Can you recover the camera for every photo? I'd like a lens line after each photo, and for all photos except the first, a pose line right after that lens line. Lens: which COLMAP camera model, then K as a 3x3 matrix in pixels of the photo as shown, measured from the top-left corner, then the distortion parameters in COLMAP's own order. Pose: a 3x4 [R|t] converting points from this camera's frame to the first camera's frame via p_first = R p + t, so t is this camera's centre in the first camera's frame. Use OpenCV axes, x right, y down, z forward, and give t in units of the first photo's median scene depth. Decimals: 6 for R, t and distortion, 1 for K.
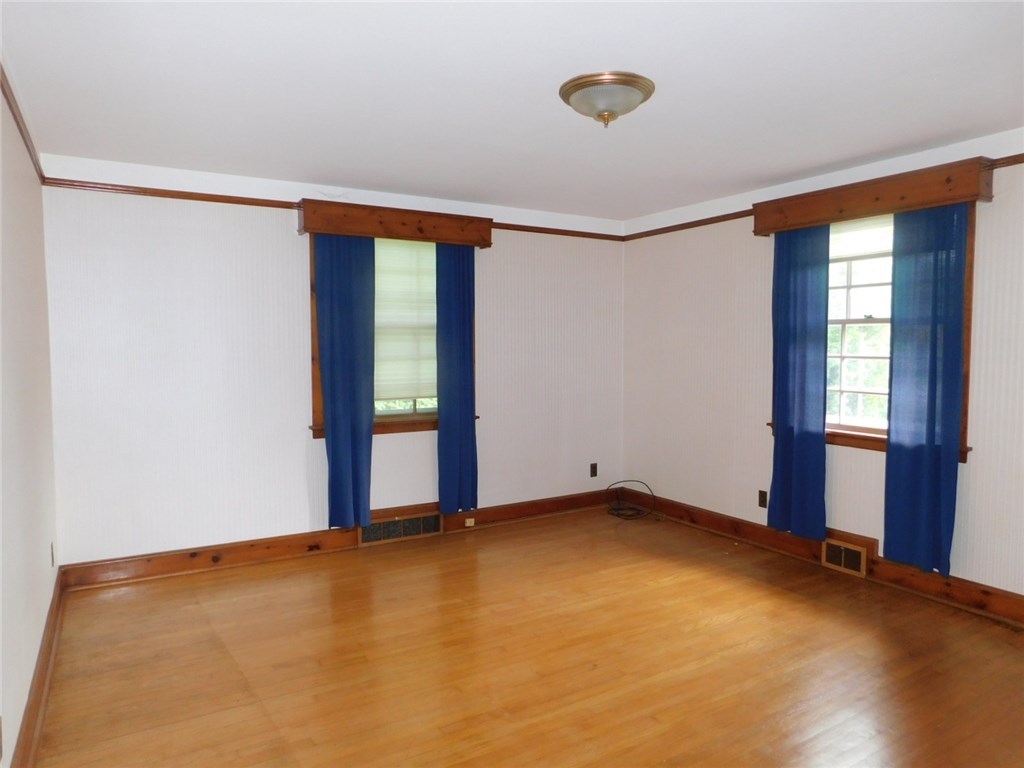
lens RADIAL K [[690.6, 0, 512.0], [0, 690.6, 384.0], [0, 0, 1]] dist [0.038641, 0.002681]
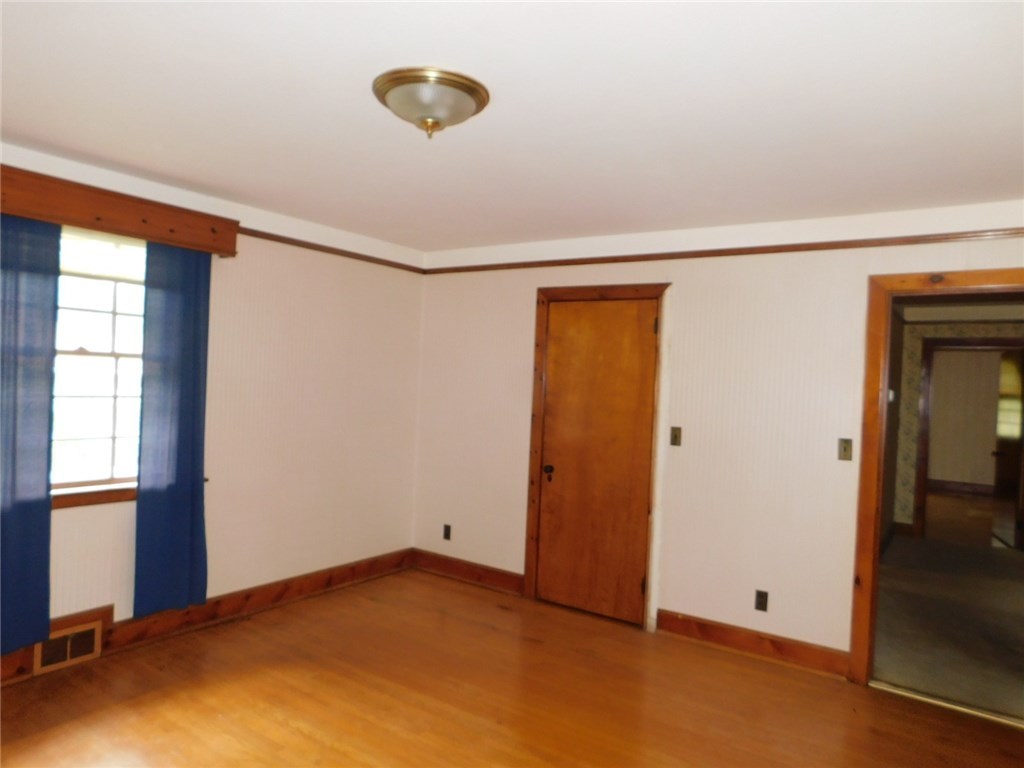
lens RADIAL K [[682.6, 0, 512.0], [0, 682.6, 384.0], [0, 0, 1]] dist [-0.002468, -0.000735]
pose [[-0.398788, -0.022168, 0.916775, -0.463725], [0.015477, 0.999403, 0.030898, -0.073191], [-0.916912, 0.026511, -0.398207, 0.898785]]
